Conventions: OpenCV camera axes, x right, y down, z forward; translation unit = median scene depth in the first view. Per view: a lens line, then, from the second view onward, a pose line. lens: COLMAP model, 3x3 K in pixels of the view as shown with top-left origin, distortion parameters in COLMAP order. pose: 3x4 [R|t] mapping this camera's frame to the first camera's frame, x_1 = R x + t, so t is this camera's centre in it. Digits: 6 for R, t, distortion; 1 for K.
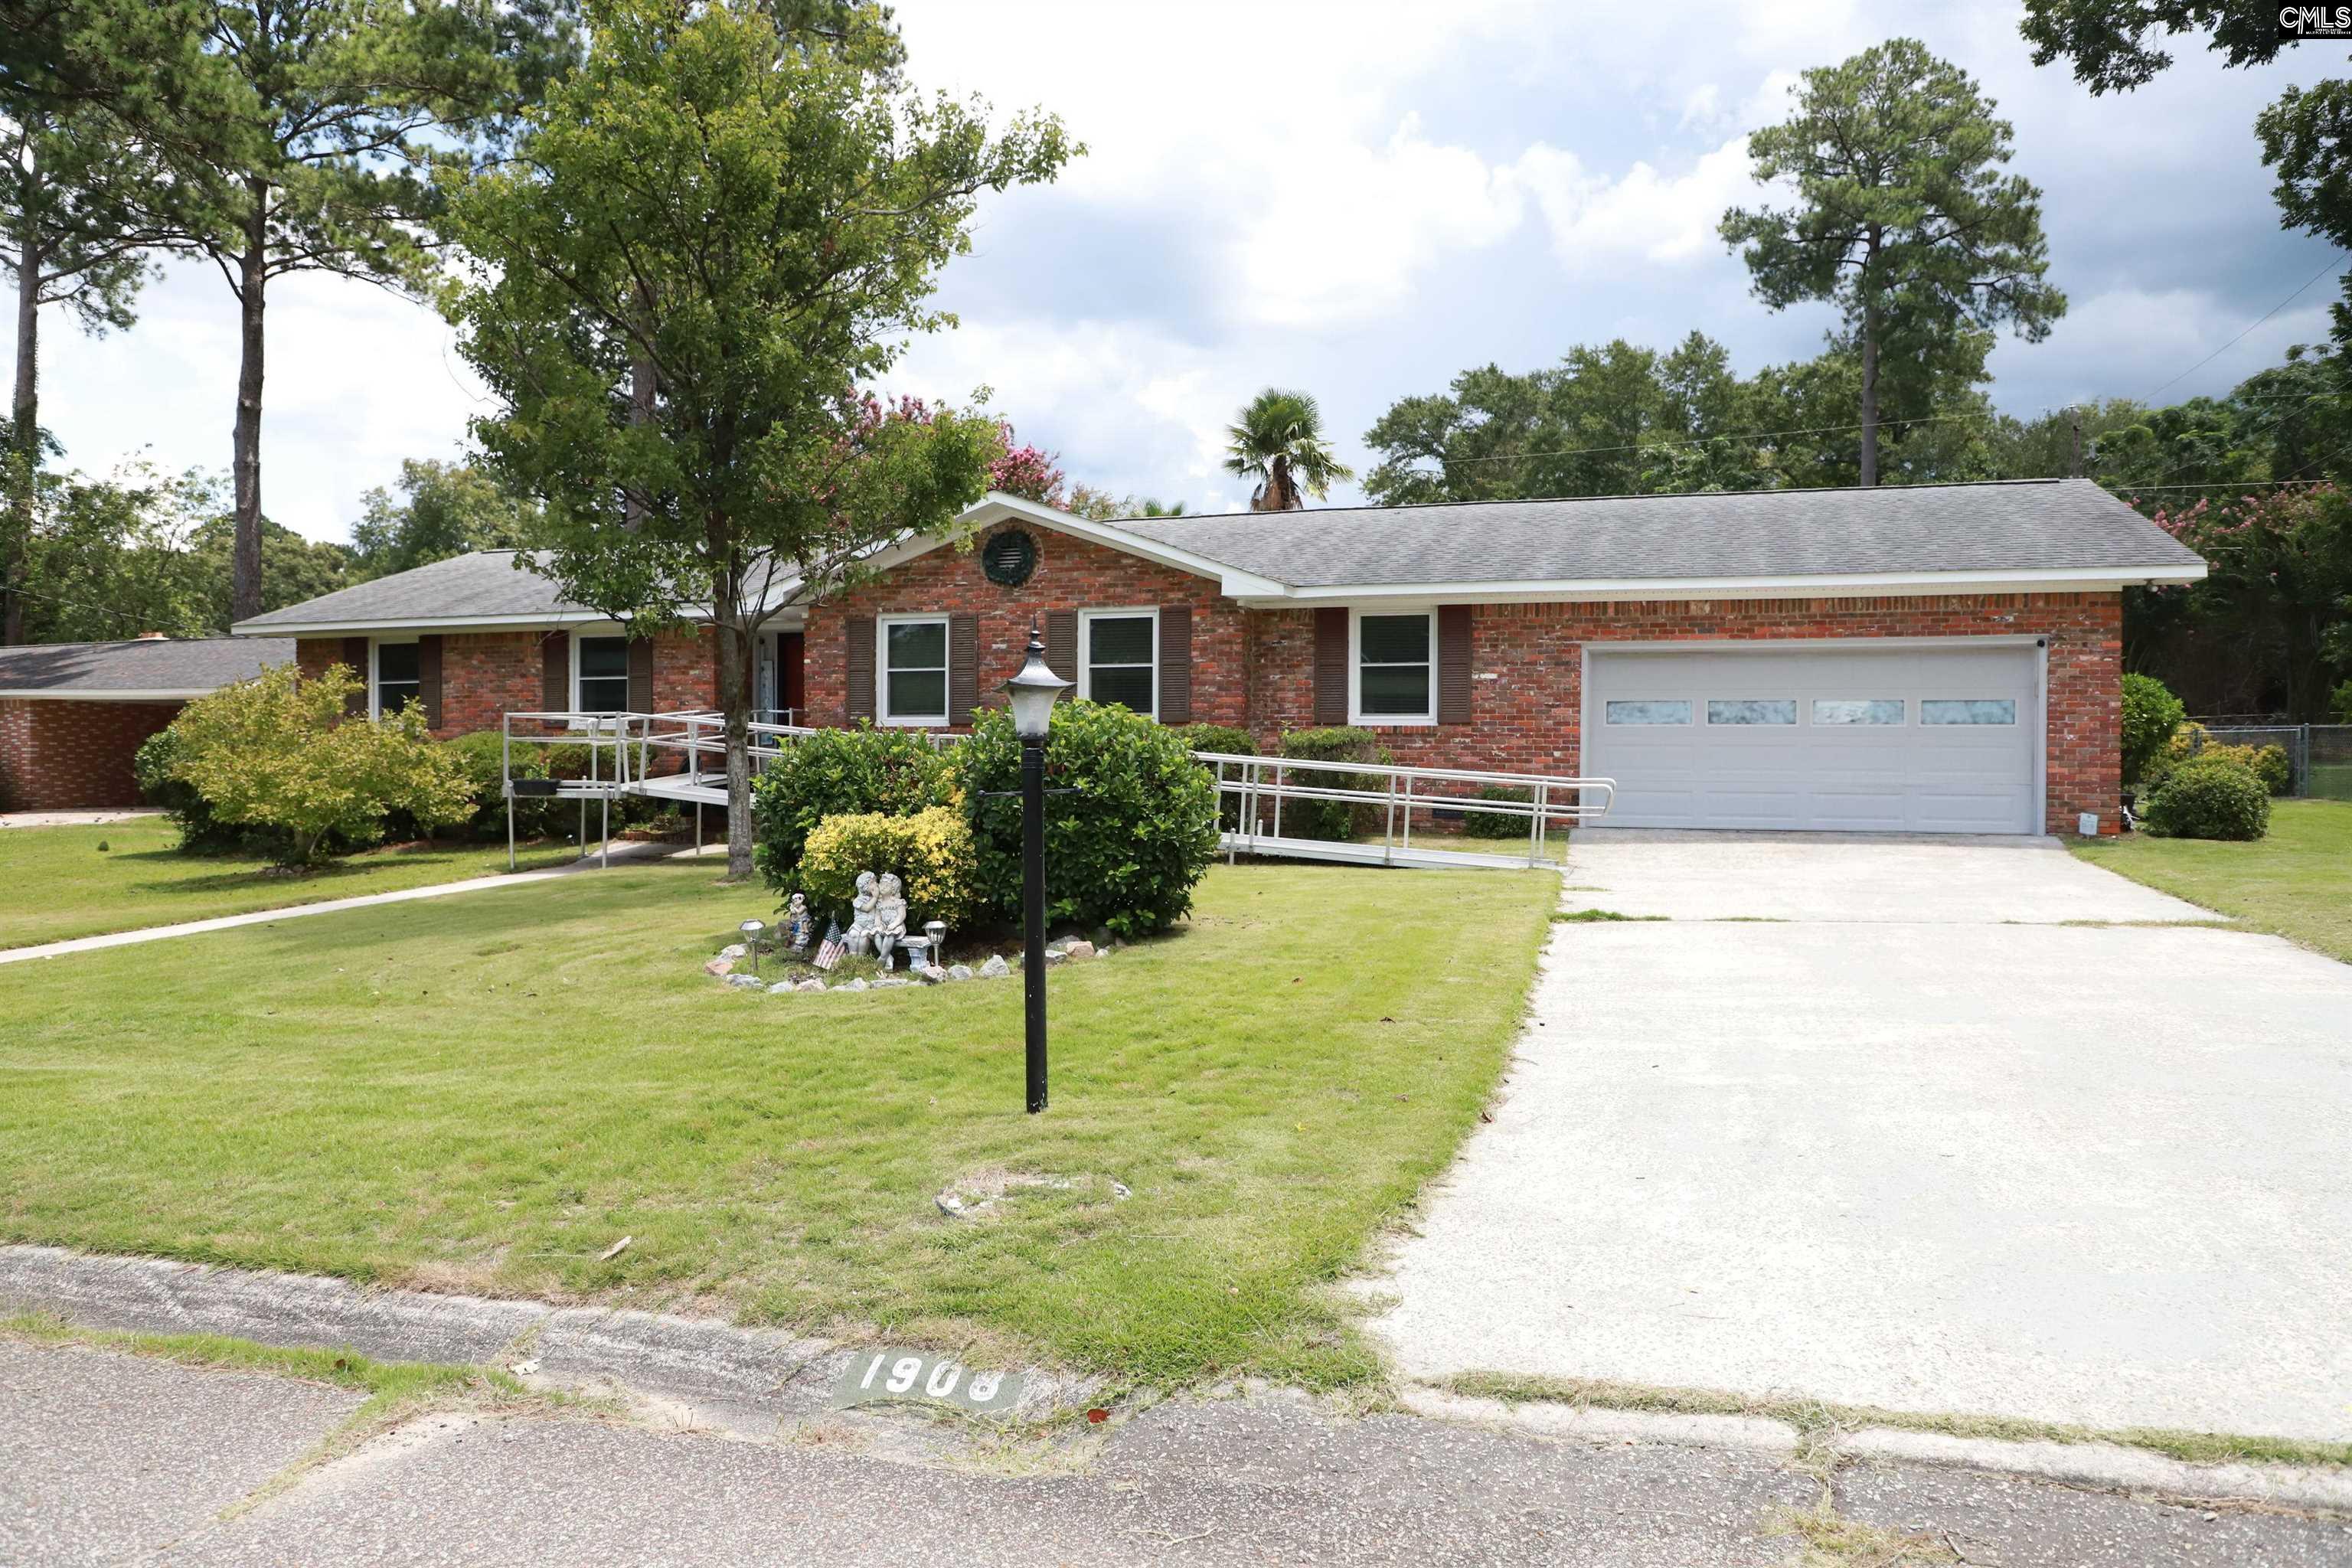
lens RADIAL K [[1598.9, 0, 1176.0], [0, 1598.9, 784.0], [0, 0, 1]] dist [-0.076534, 0.044249]
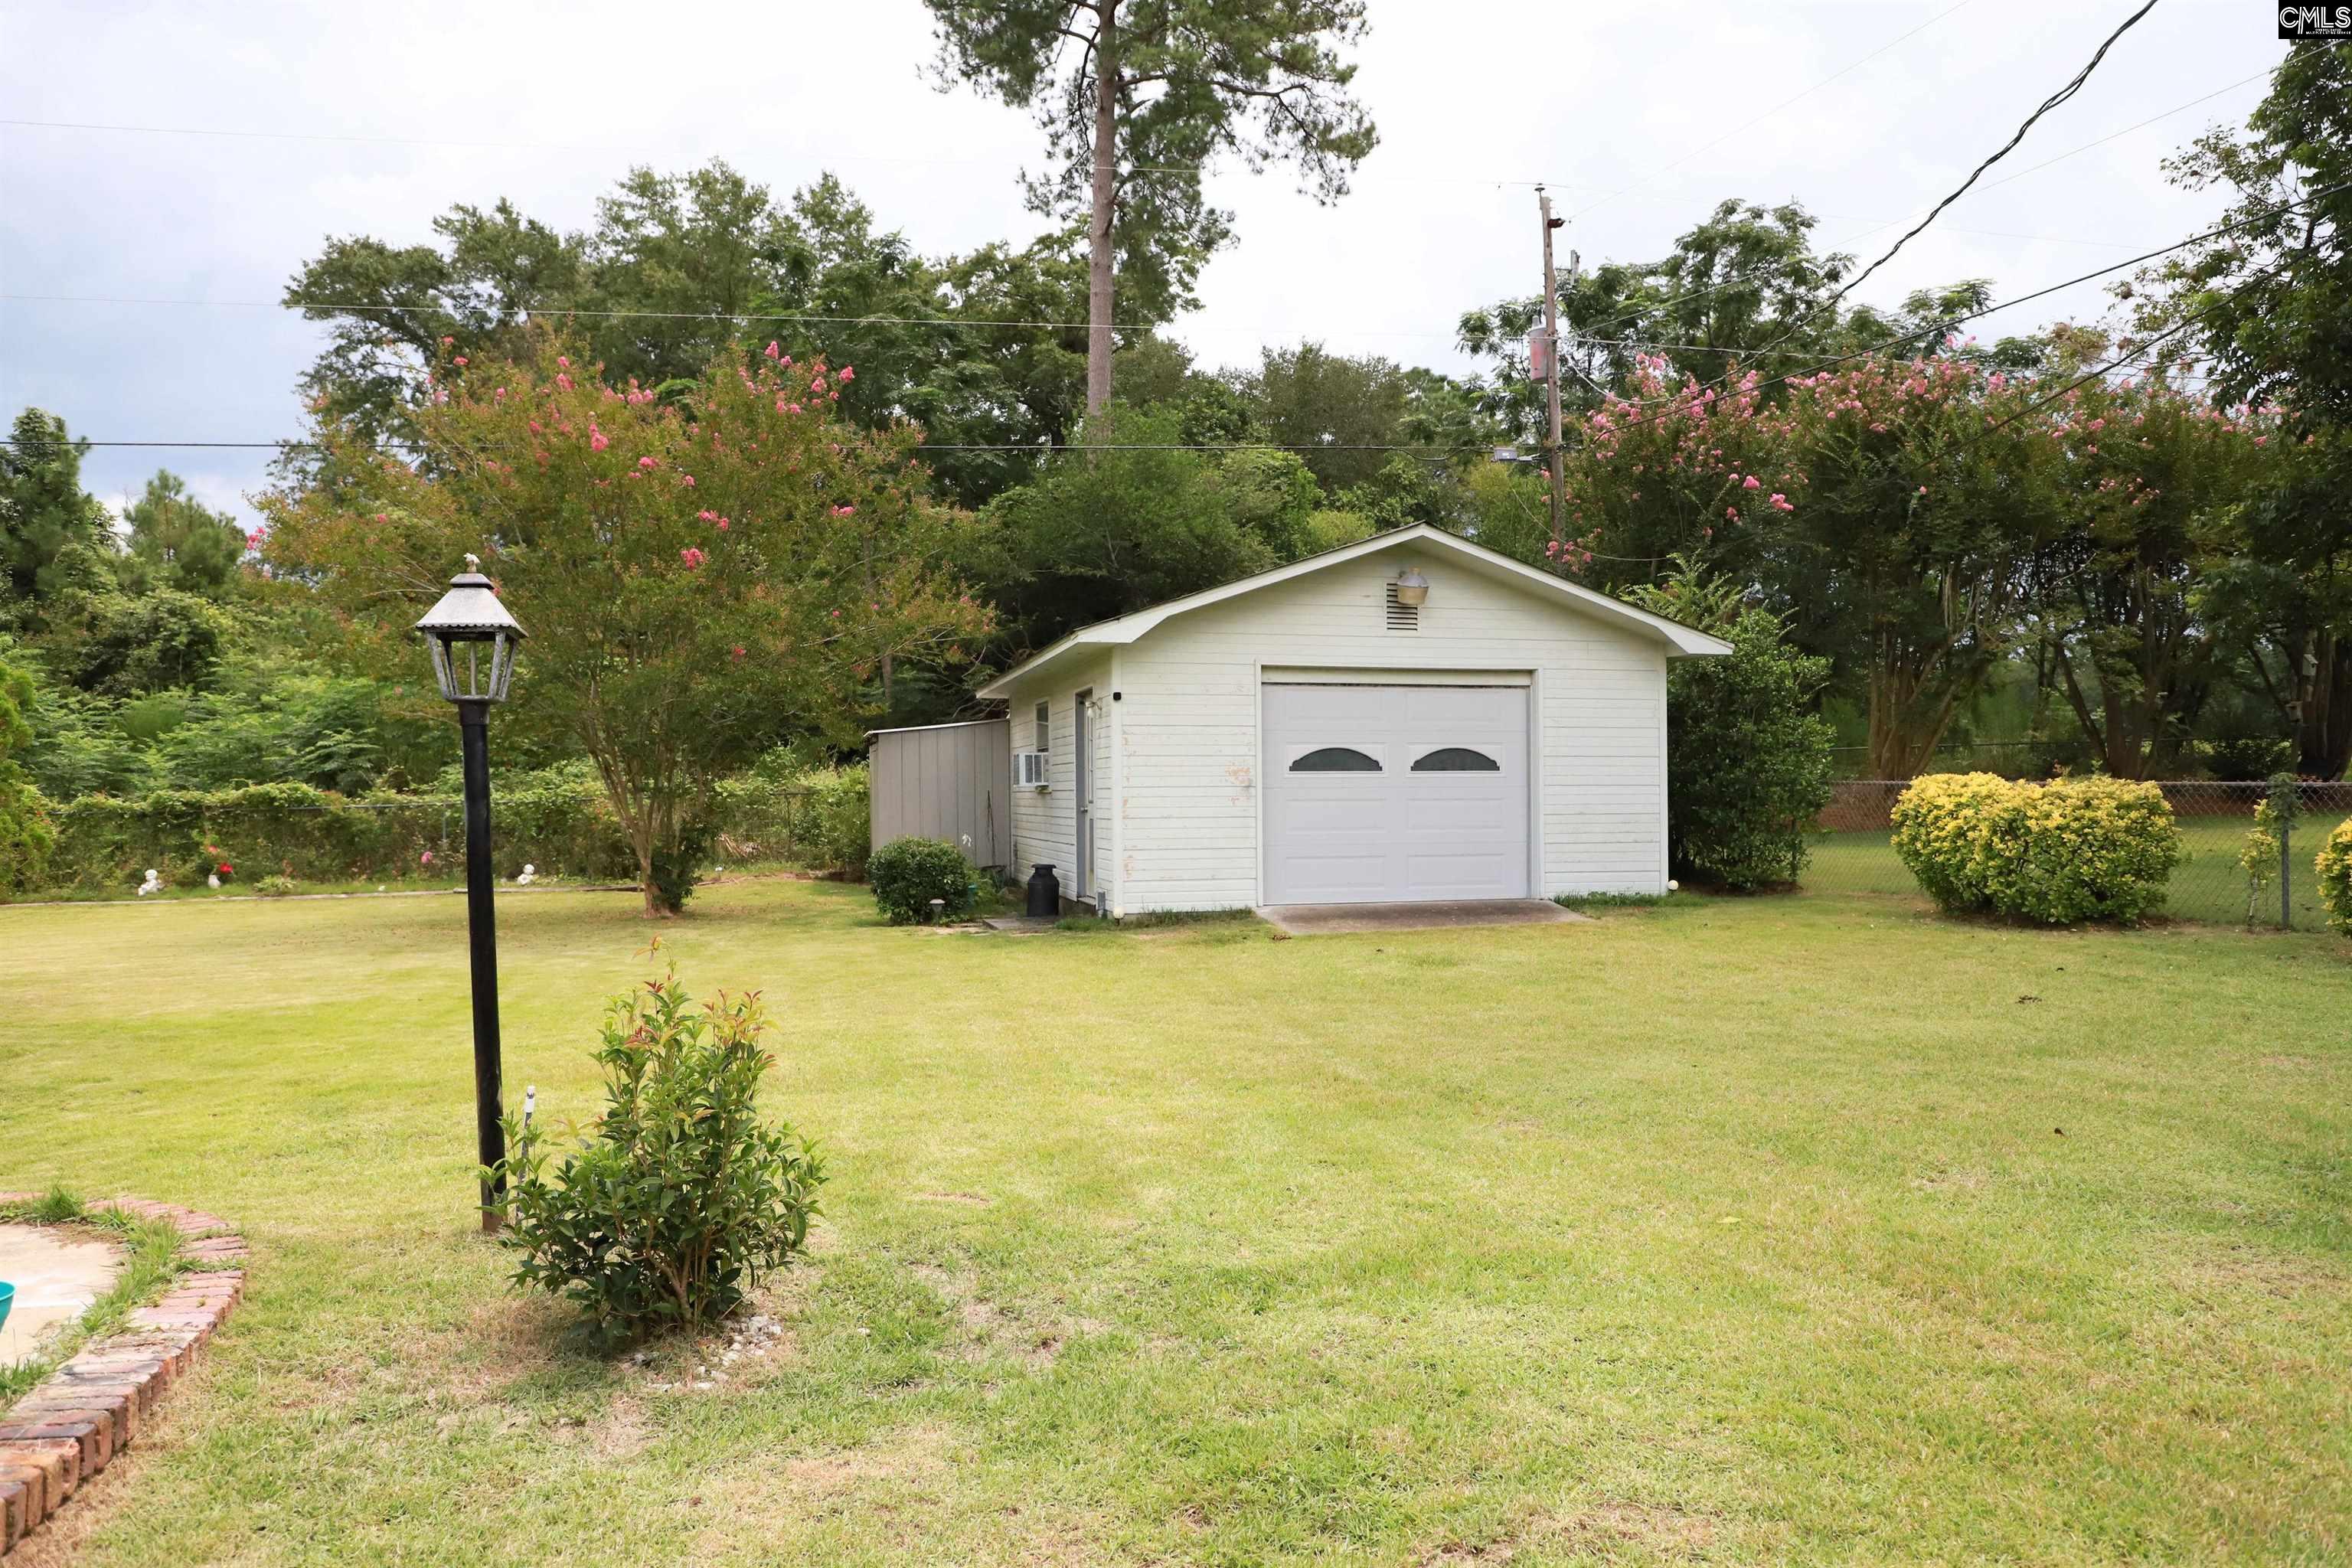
lens RADIAL K [[1576.9, 0, 1176.0], [0, 1576.9, 784.0], [0, 0, 1]] dist [-0.077962, 0.035645]
pose [[0.852005, -0.004992, 0.523509, 0.406984], [0.015725, 0.999747, -0.016058, -0.069469], [-0.523297, 0.021913, 0.851869, 1.327920]]
